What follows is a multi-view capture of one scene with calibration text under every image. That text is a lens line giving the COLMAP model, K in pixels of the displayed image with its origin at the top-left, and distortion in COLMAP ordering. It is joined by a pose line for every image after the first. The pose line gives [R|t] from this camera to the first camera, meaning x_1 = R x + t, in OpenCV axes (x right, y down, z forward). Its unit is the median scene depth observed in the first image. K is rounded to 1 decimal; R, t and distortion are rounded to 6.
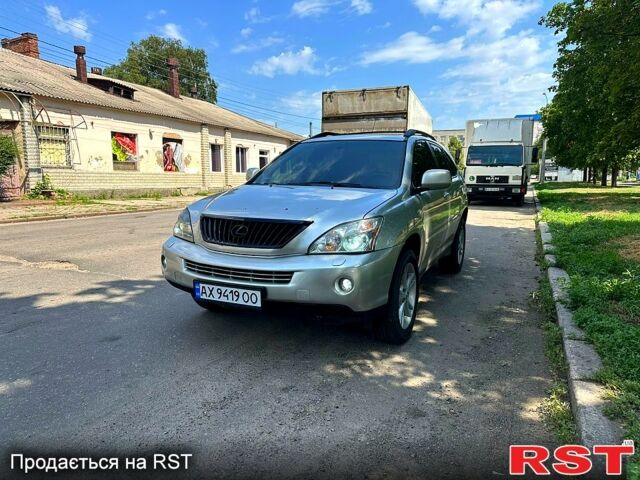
lens RADIAL K [[463.4, 0, 320.0], [0, 463.4, 240.0], [0, 0, 1]] dist [0.010050, 0.001040]
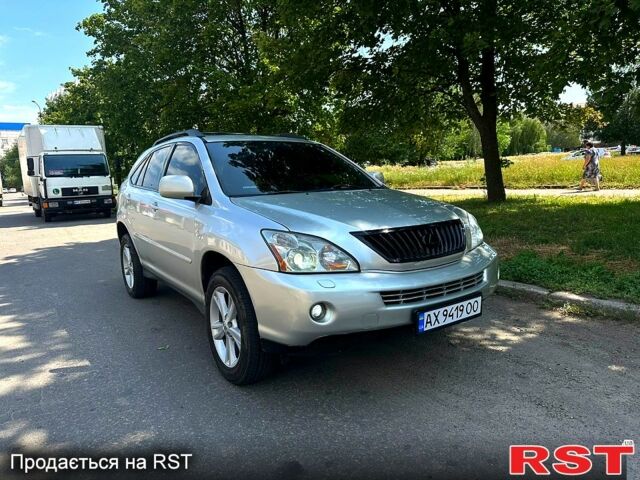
lens RADIAL K [[463.4, 0, 320.0], [0, 463.4, 240.0], [0, 0, 1]] dist [0.010050, 0.001040]
pose [[0.497111, -0.147515, 0.855055, -0.194561], [0.168378, 0.983110, 0.071716, -0.022414], [-0.851193, 0.108322, 0.513553, 0.140494]]
